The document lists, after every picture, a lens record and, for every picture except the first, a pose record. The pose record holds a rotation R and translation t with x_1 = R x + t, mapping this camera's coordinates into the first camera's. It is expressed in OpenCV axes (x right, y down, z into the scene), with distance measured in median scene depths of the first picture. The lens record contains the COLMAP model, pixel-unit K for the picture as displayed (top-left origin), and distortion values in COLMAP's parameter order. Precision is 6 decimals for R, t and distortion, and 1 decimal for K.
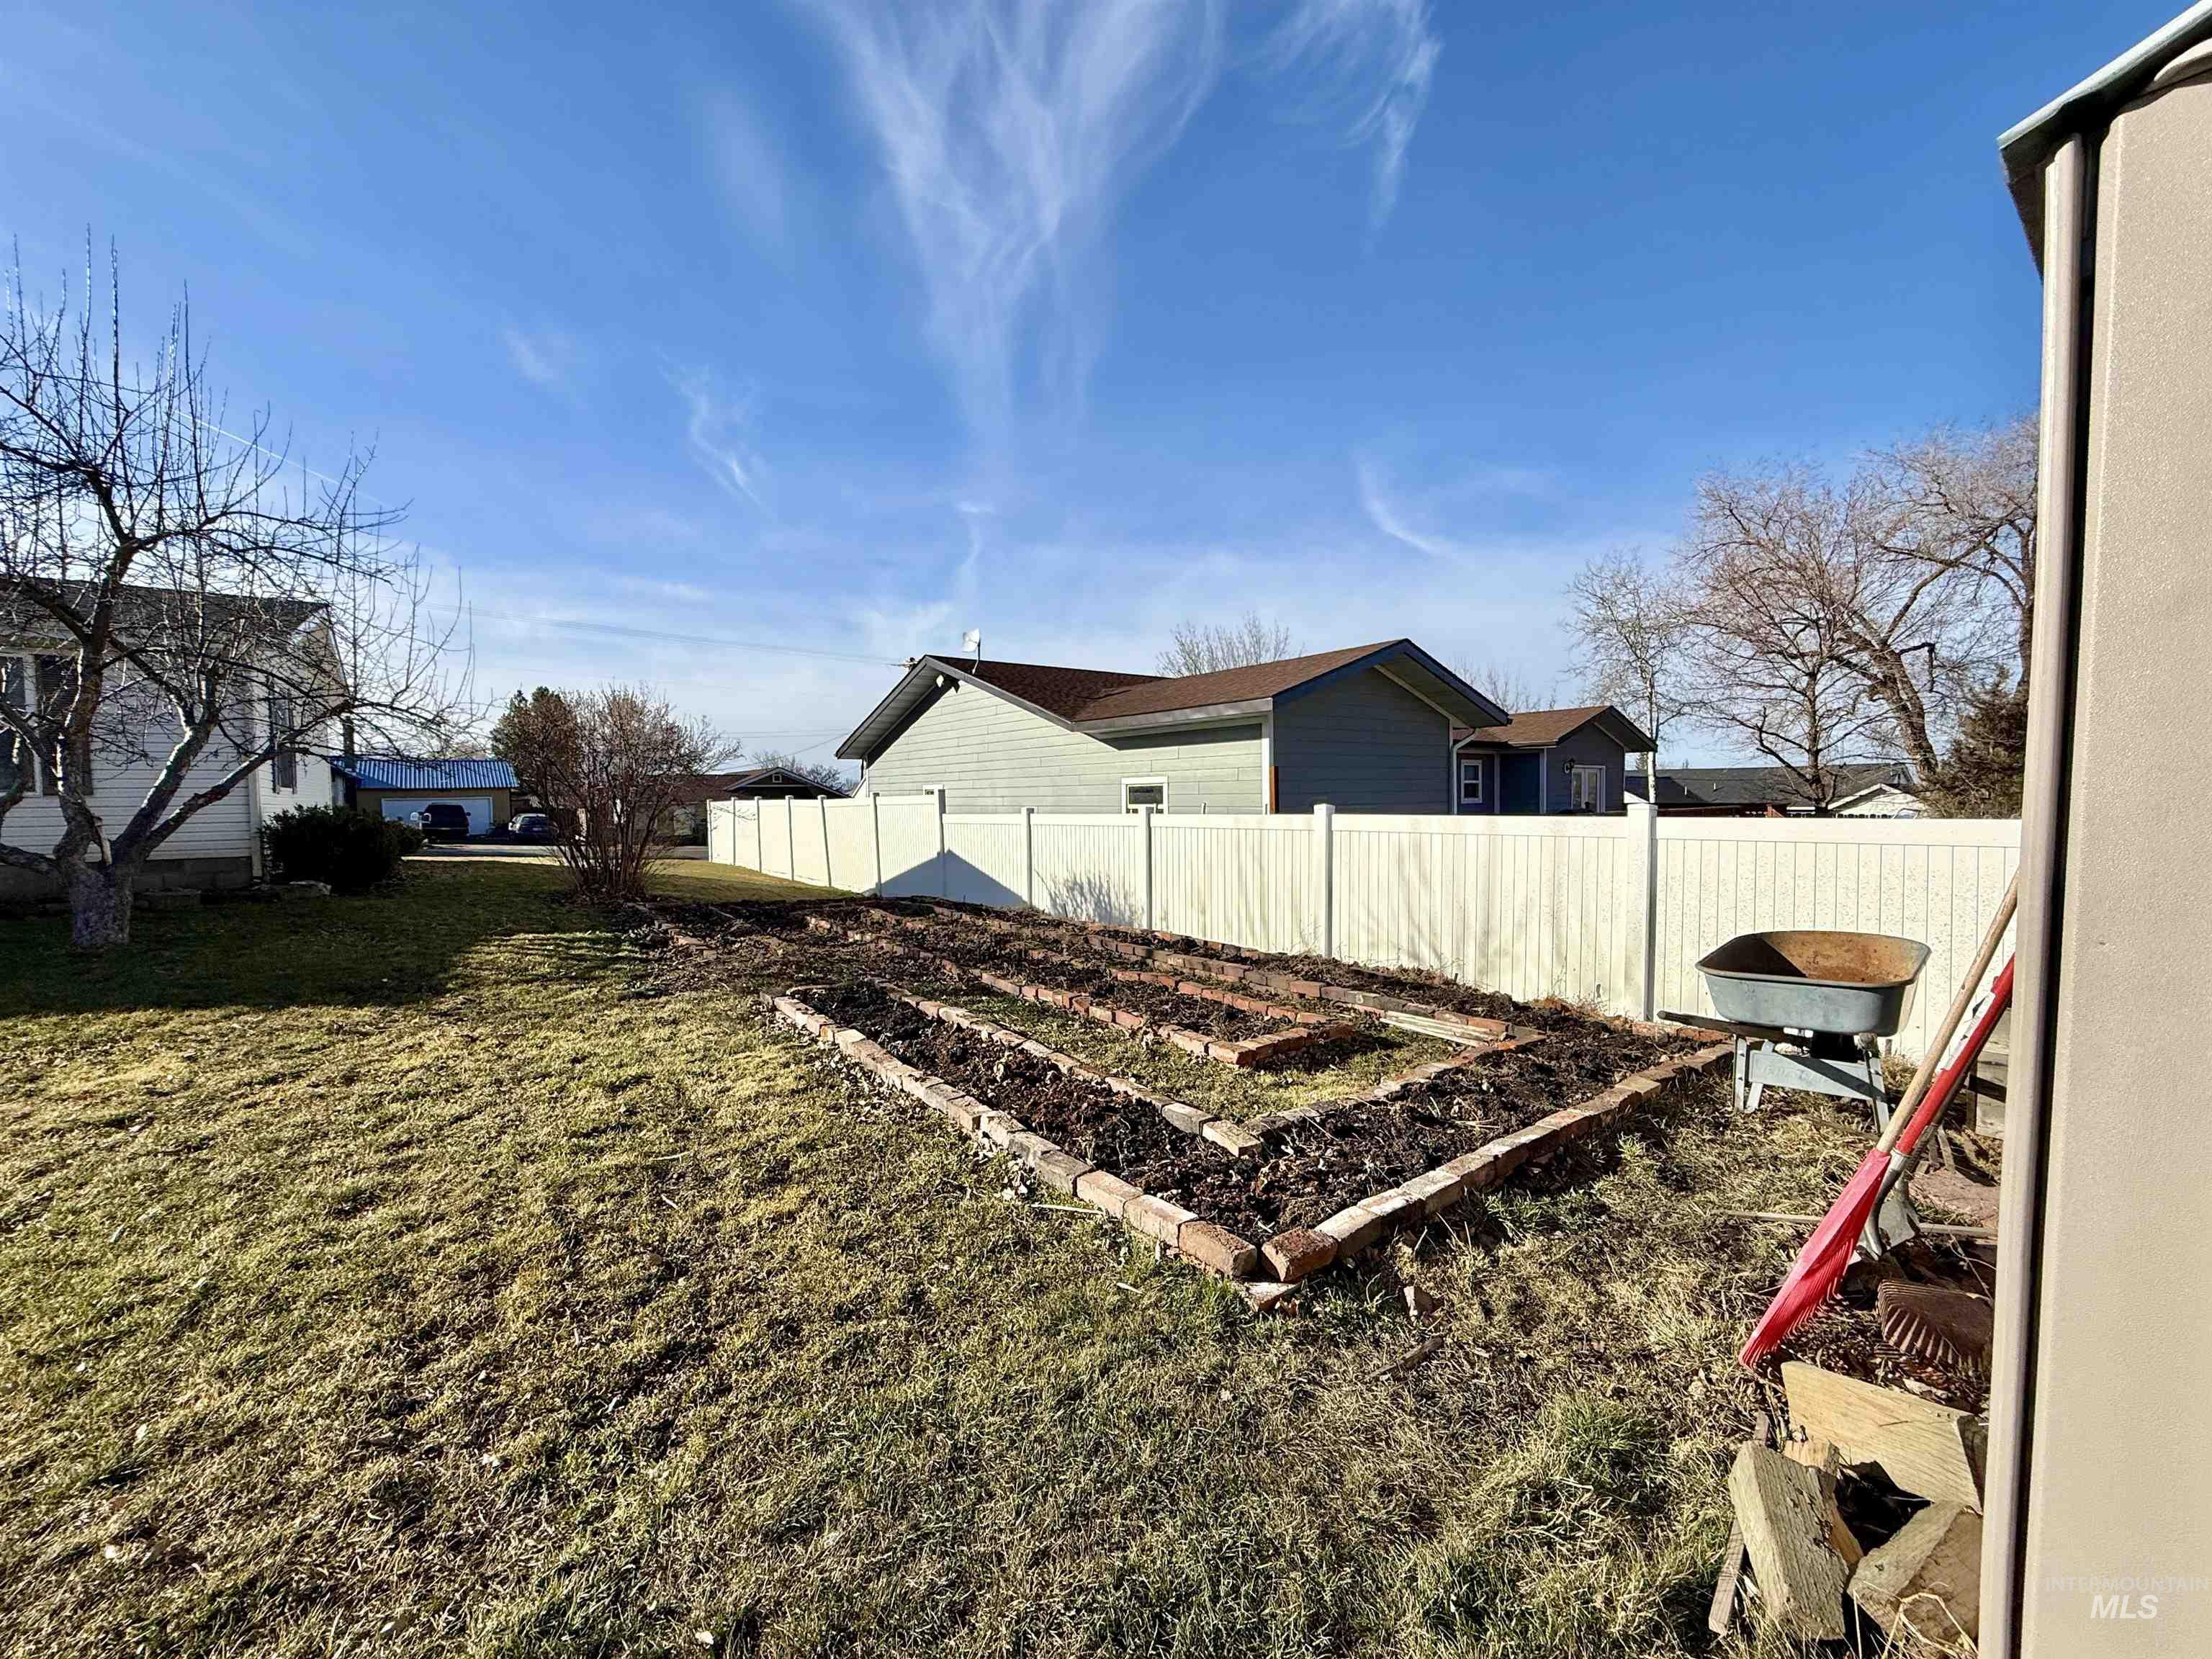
lens RADIAL K [[888.2, 0, 1092.6], [0, 888.2, 831.7], [0, 0, 1]] dist [0.000498, 0.000341]
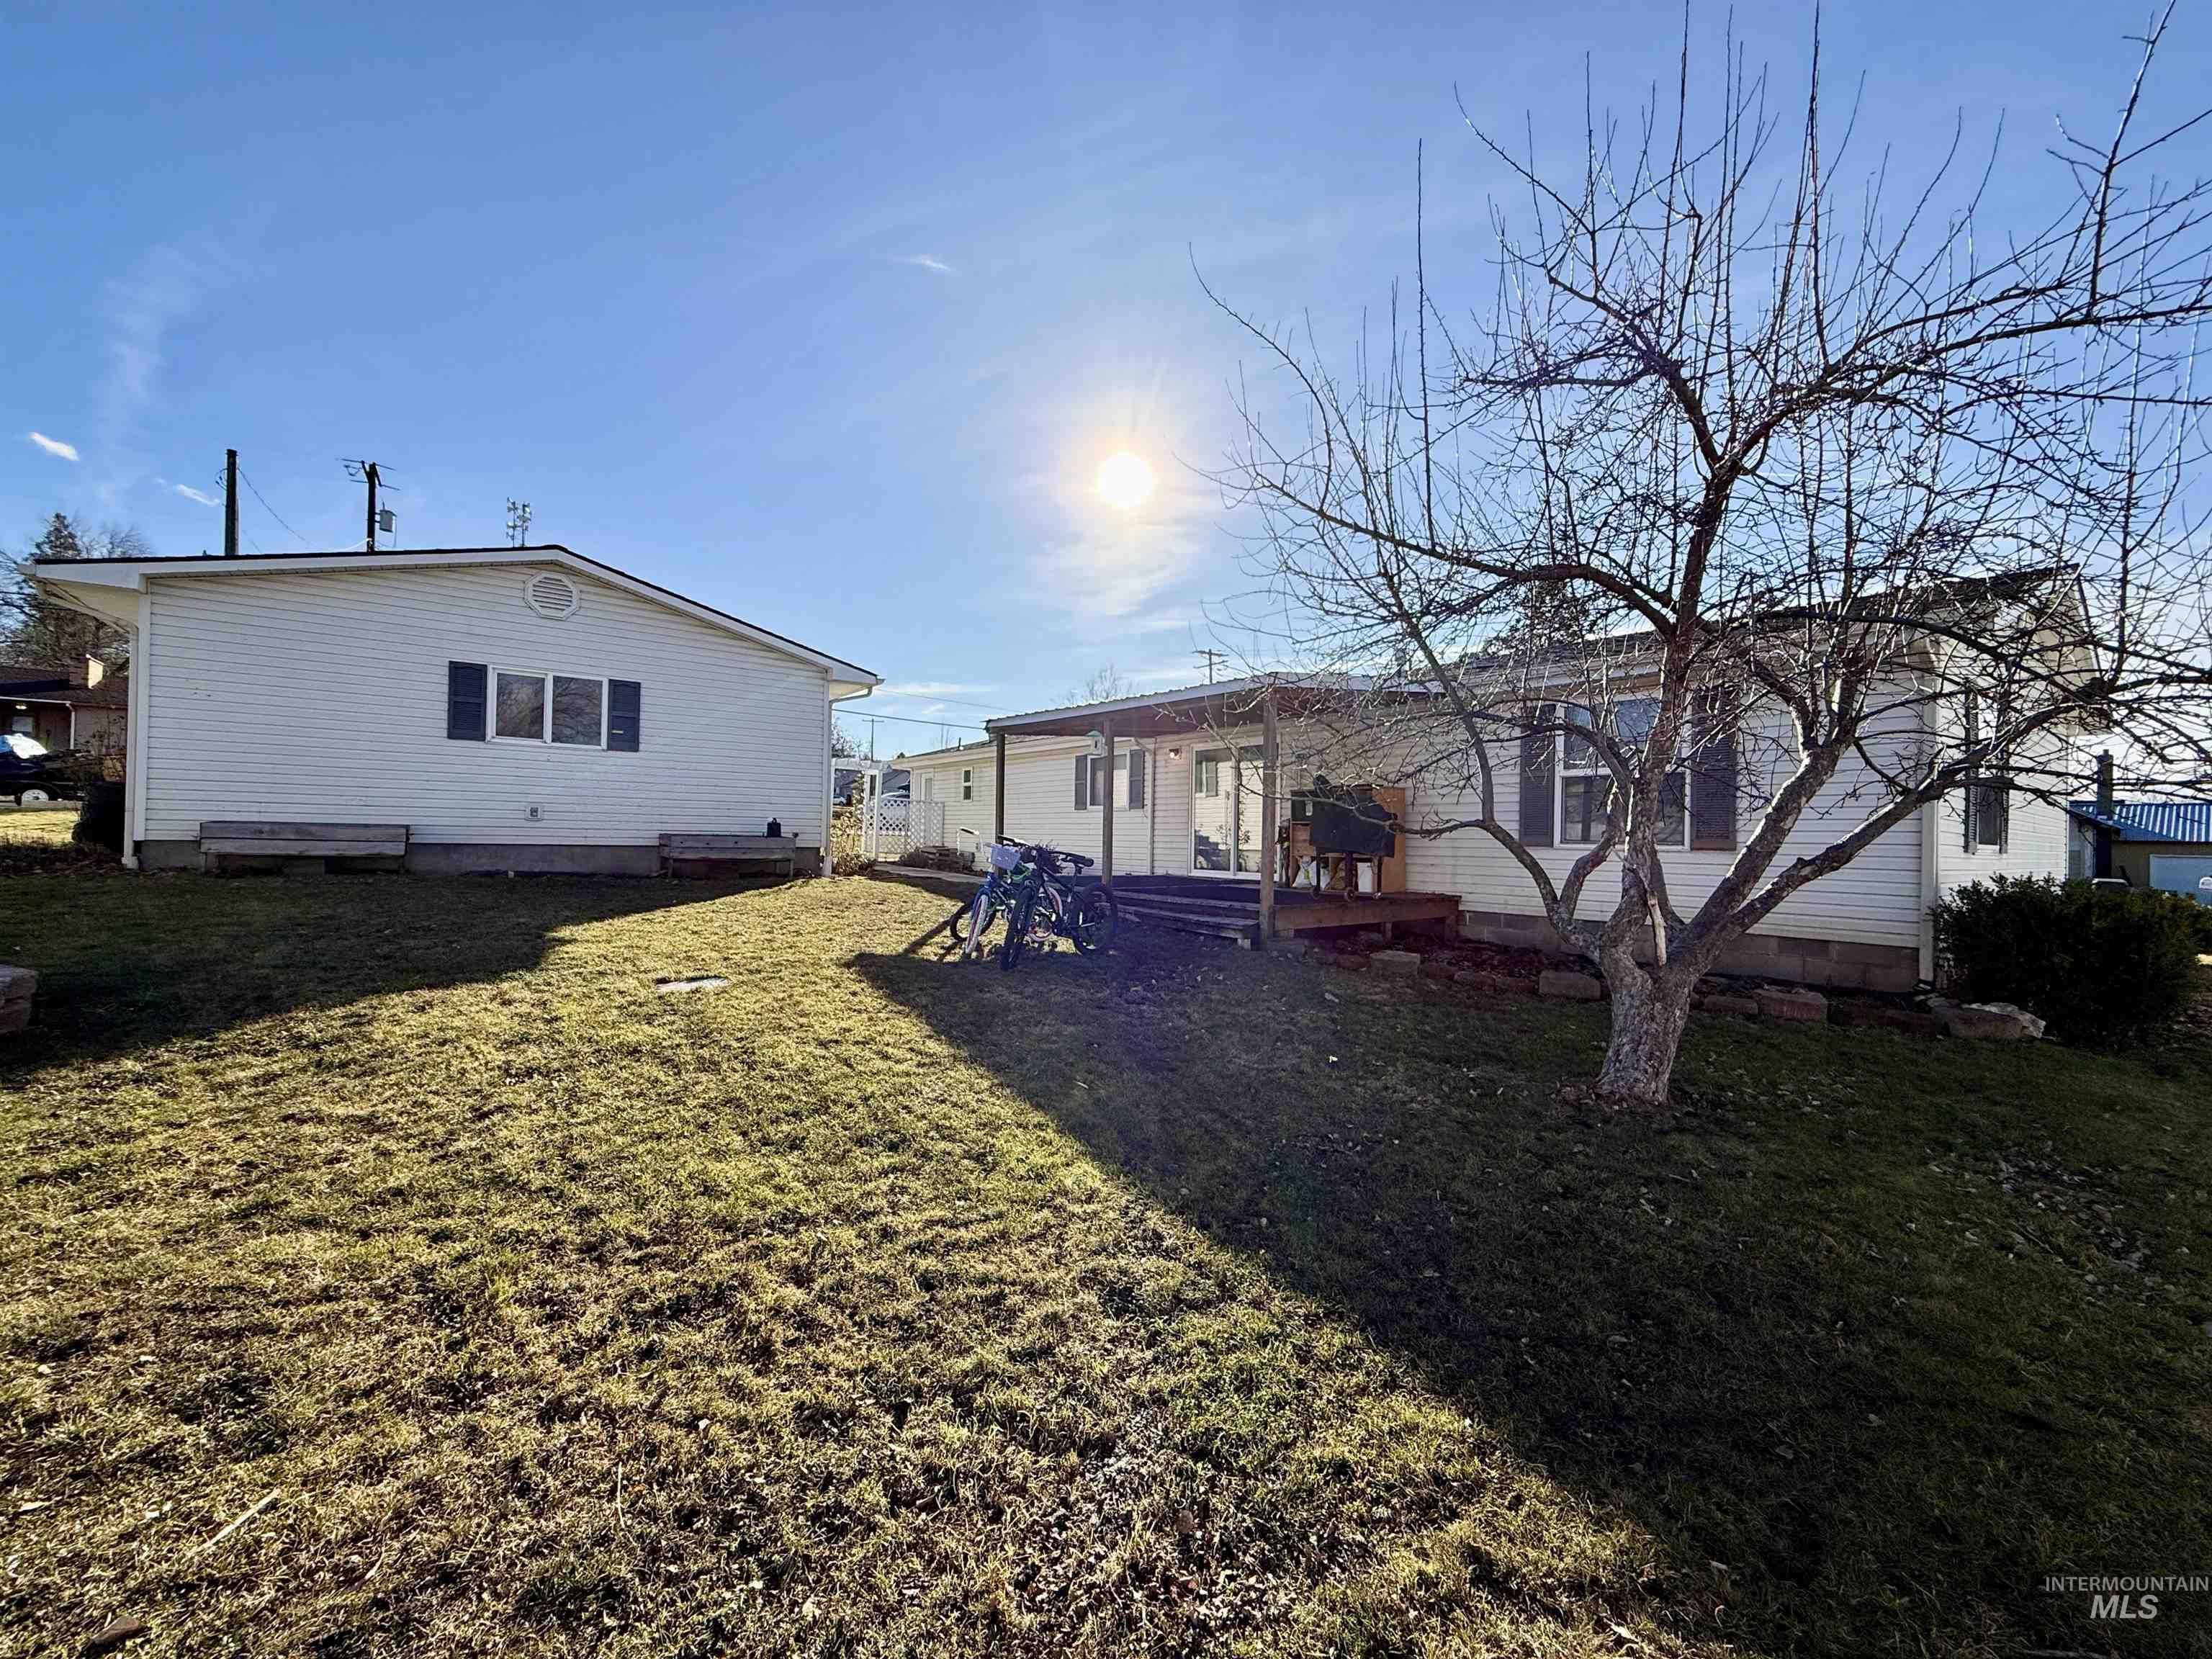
lens RADIAL K [[888.2, 0, 1092.6], [0, 888.2, 831.7], [0, 0, 1]] dist [0.000498, 0.000341]
pose [[0.026451, 0.006683, -0.999628, -0.347480], [-0.060839, 0.998135, 0.005063, -0.028830], [0.997797, 0.060683, 0.026808, 0.418380]]
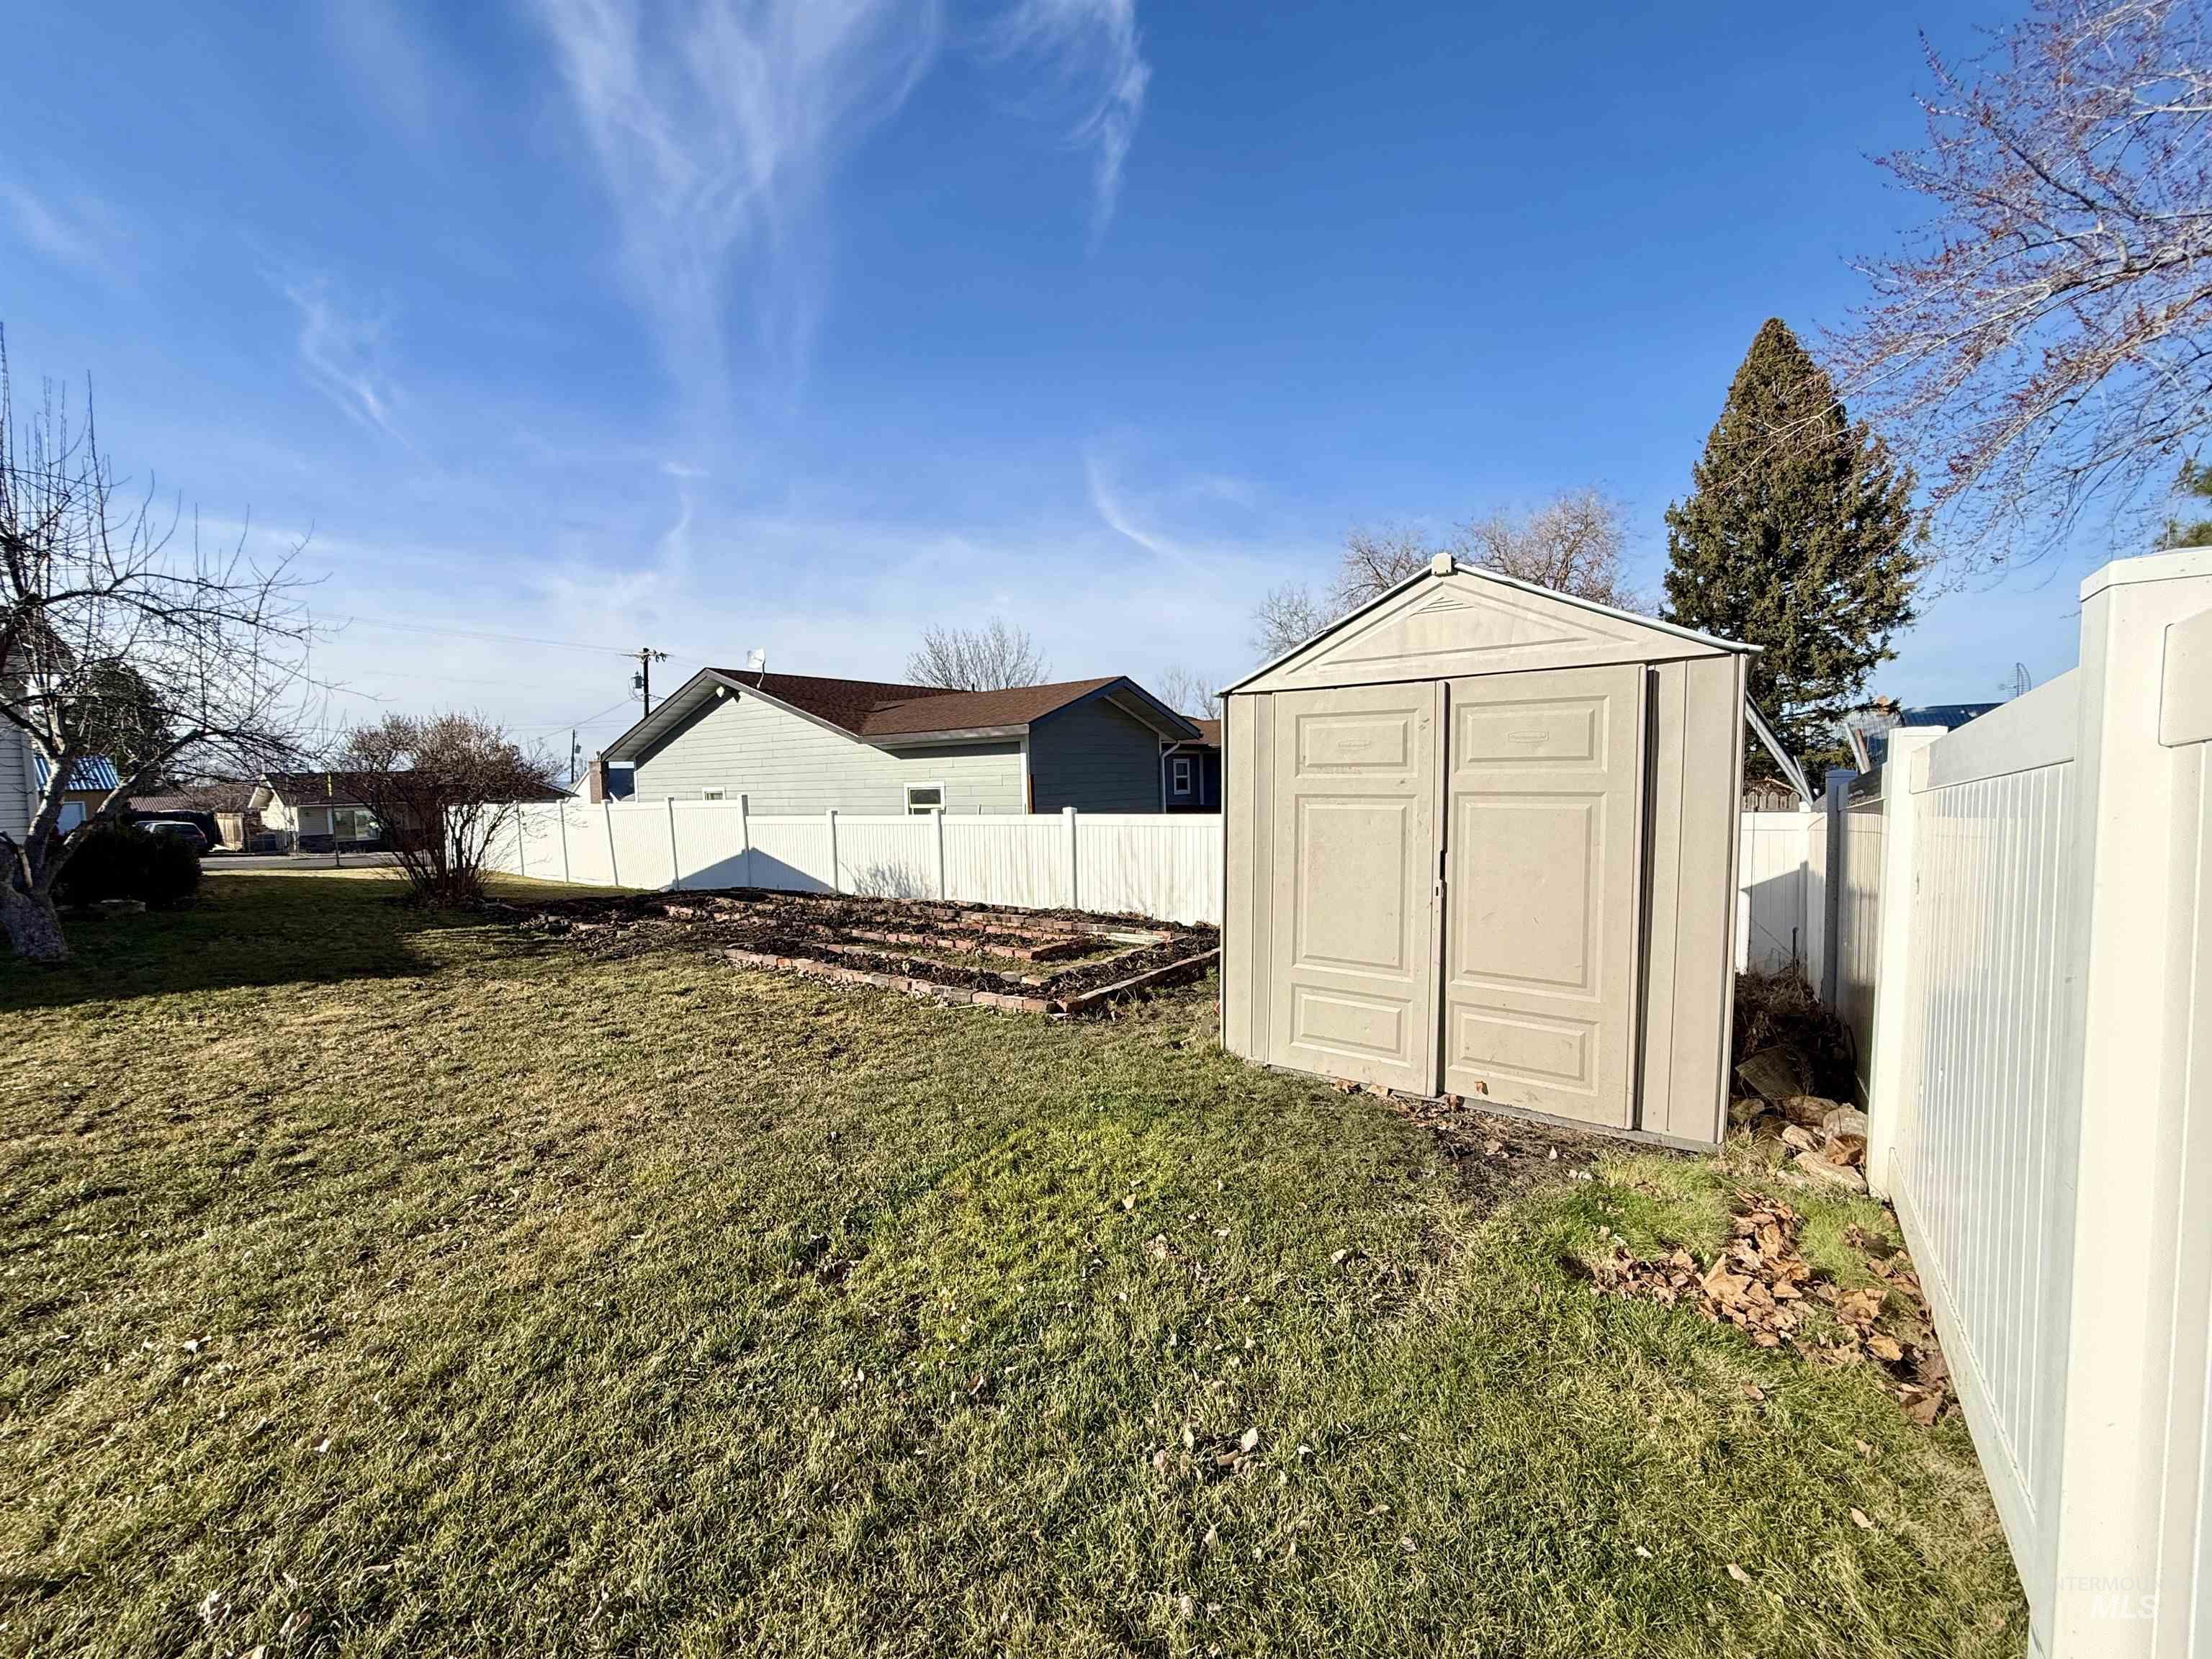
lens RADIAL K [[888.2, 0, 1092.6], [0, 888.2, 831.7], [0, 0, 1]] dist [0.000498, 0.000341]
pose [[0.958842, -0.030205, 0.282329, -0.097818], [0.026151, 0.999494, 0.018116, -0.013798], [-0.282733, -0.009987, 0.959147, -0.345357]]
